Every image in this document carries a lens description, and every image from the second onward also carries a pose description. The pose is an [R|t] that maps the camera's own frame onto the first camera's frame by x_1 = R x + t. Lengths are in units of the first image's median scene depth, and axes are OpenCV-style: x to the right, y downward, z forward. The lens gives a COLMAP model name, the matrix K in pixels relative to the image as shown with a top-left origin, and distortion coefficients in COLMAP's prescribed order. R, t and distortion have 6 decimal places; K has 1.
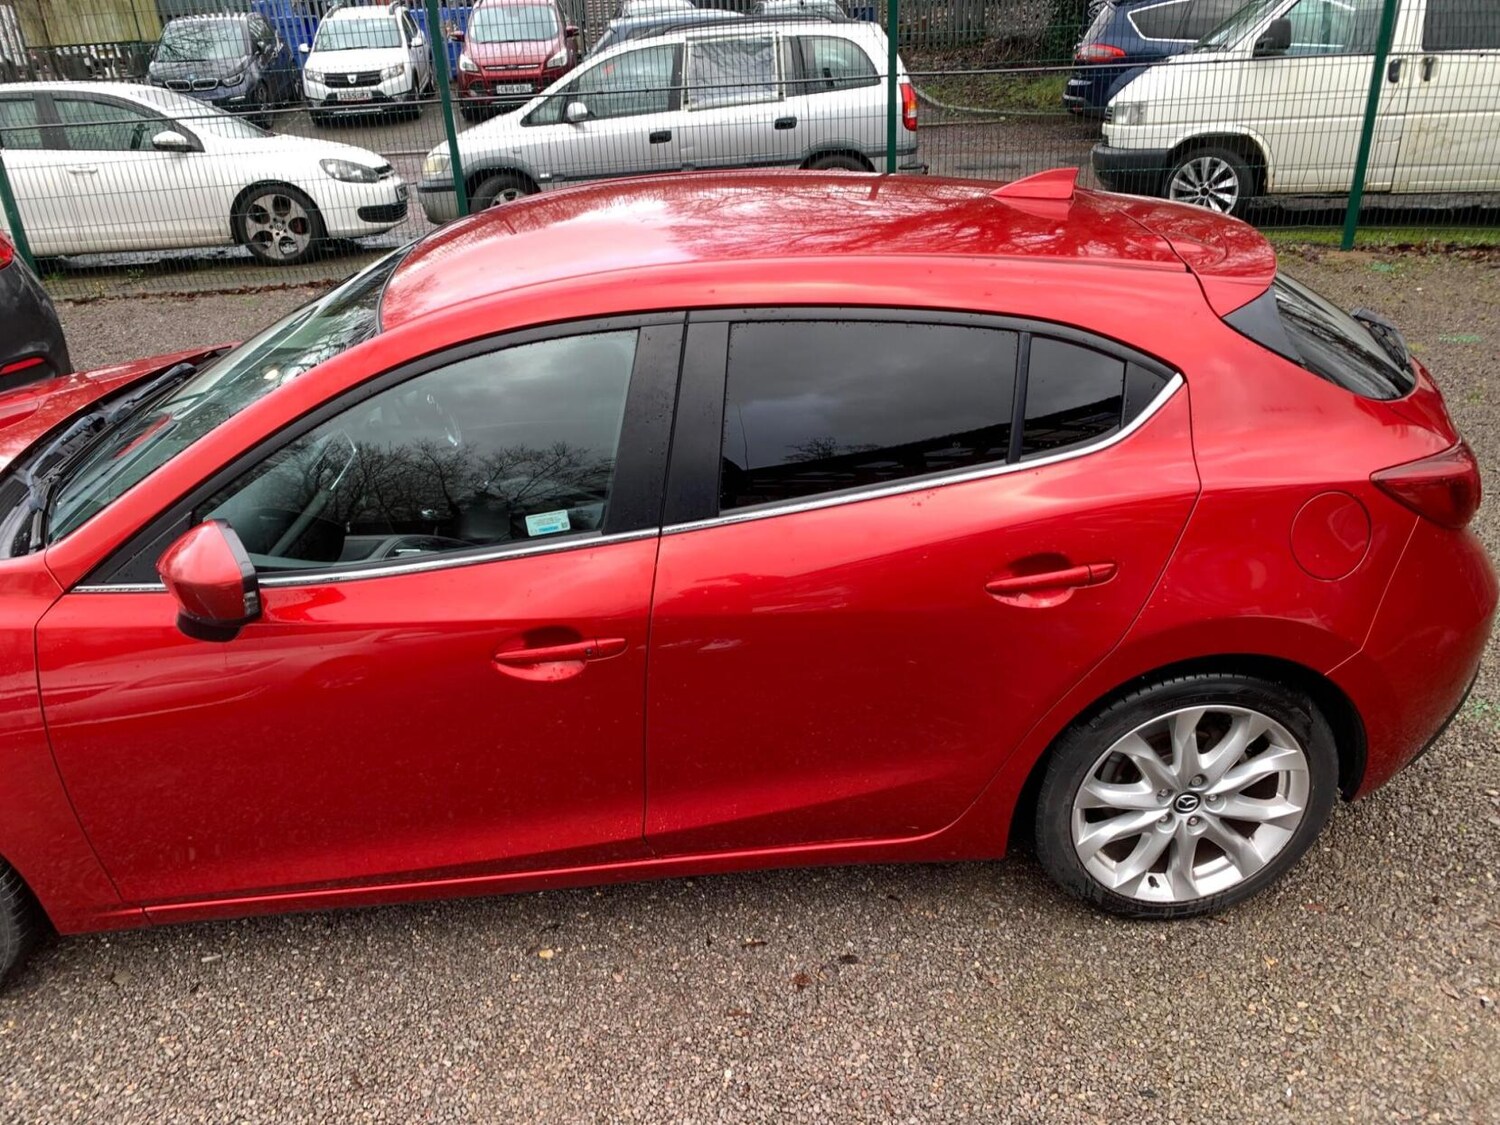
lens RADIAL K [[1167.2, 0, 741.1], [0, 1167.2, 567.5], [0, 0, 1]] dist [0.006207, -0.000664]
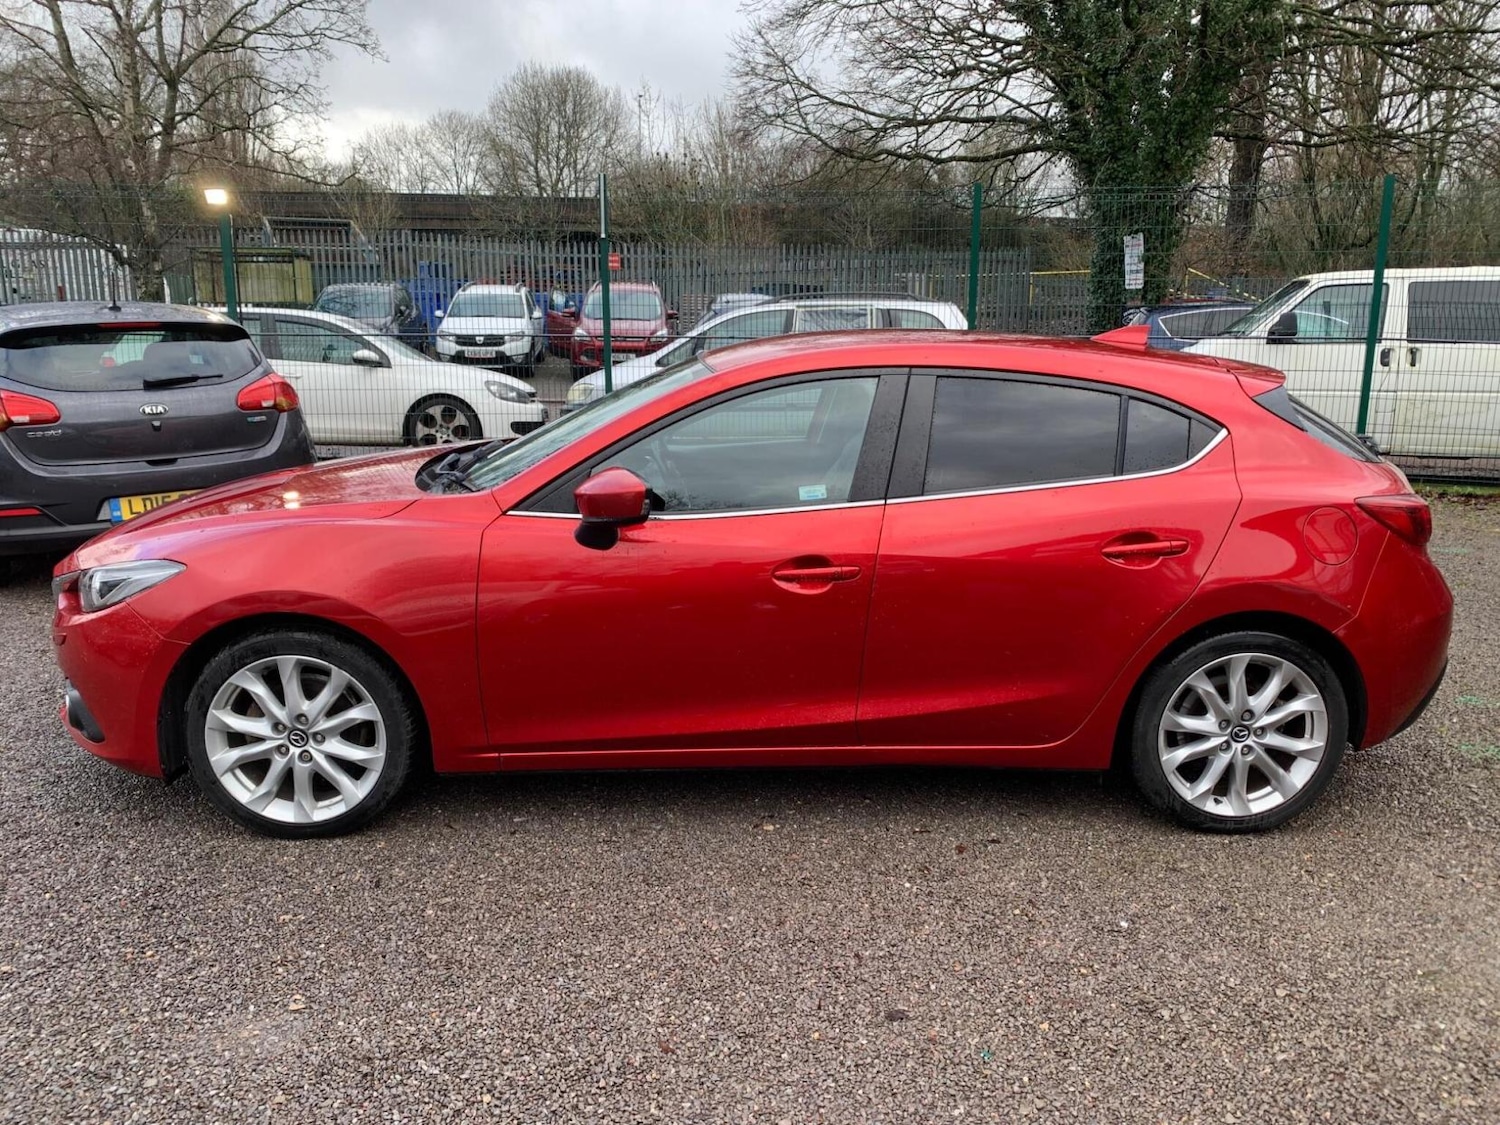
lens RADIAL K [[1161.5, 0, 771.8], [0, 1161.5, 556.9], [0, 0, 1]] dist [0.050990, -0.050112]
pose [[0.998130, 0.060560, -0.008345, -0.058865], [-0.060743, 0.967112, -0.246992, 0.123229], [-0.006888, 0.247037, 0.968981, -0.133369]]
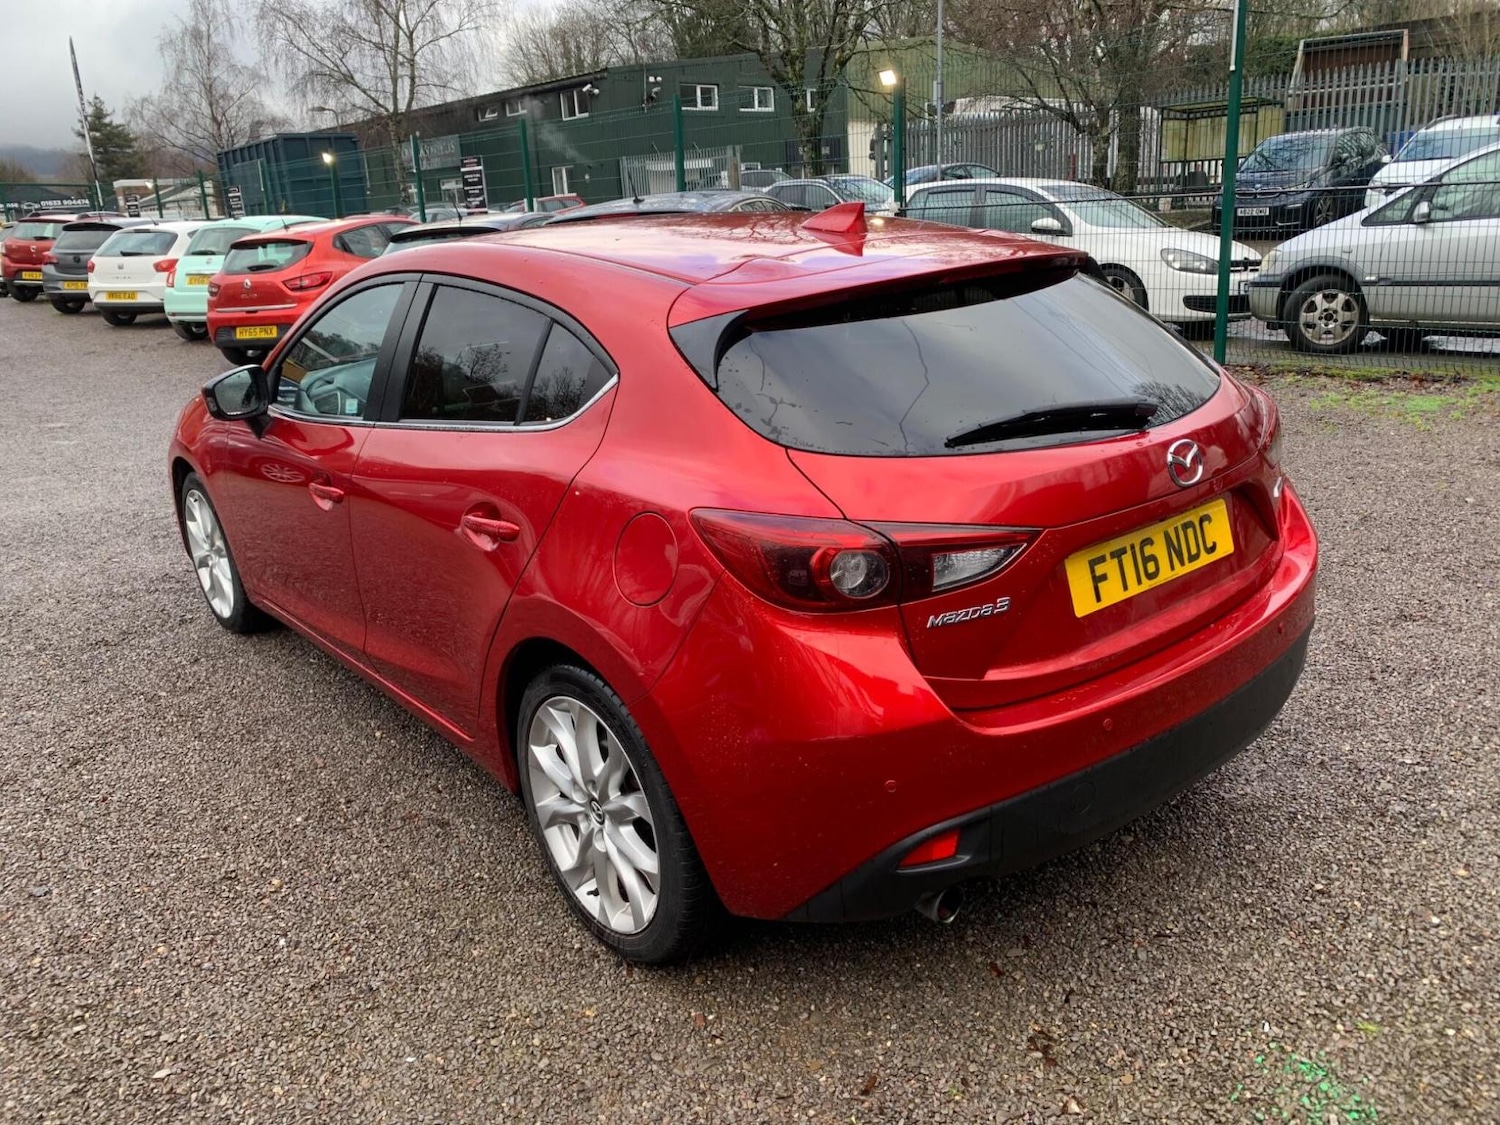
lens RADIAL K [[1161.5, 0, 771.8], [0, 1161.5, 556.9], [0, 0, 1]] dist [0.050990, -0.050112]
pose [[0.595018, 0.258675, -0.760948, 0.380505], [-0.333895, 0.940779, 0.058719, -0.035280], [0.731073, 0.219138, 0.646151, 0.138166]]
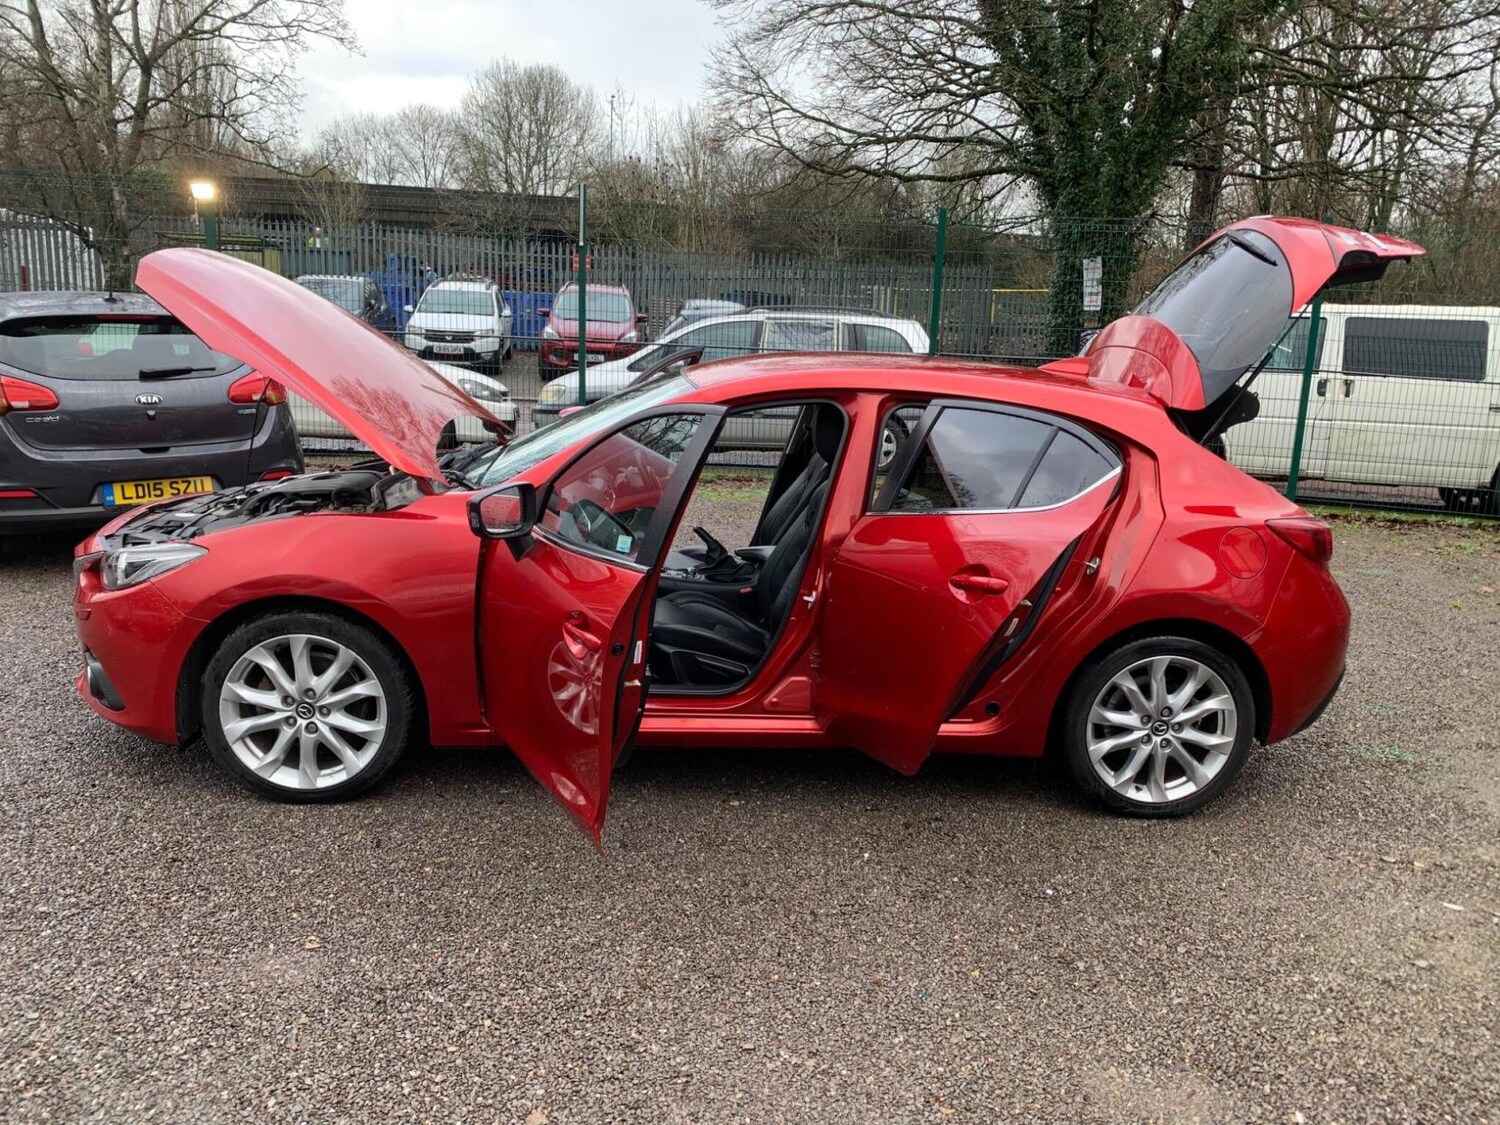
lens RADIAL K [[1161.5, 0, 771.8], [0, 1161.5, 556.9], [0, 0, 1]] dist [0.050990, -0.050112]
pose [[0.995563, 0.090034, 0.027352, -0.064769], [-0.080244, 0.964149, -0.252937, 0.136326], [-0.049145, 0.249620, 0.967096, -0.177178]]
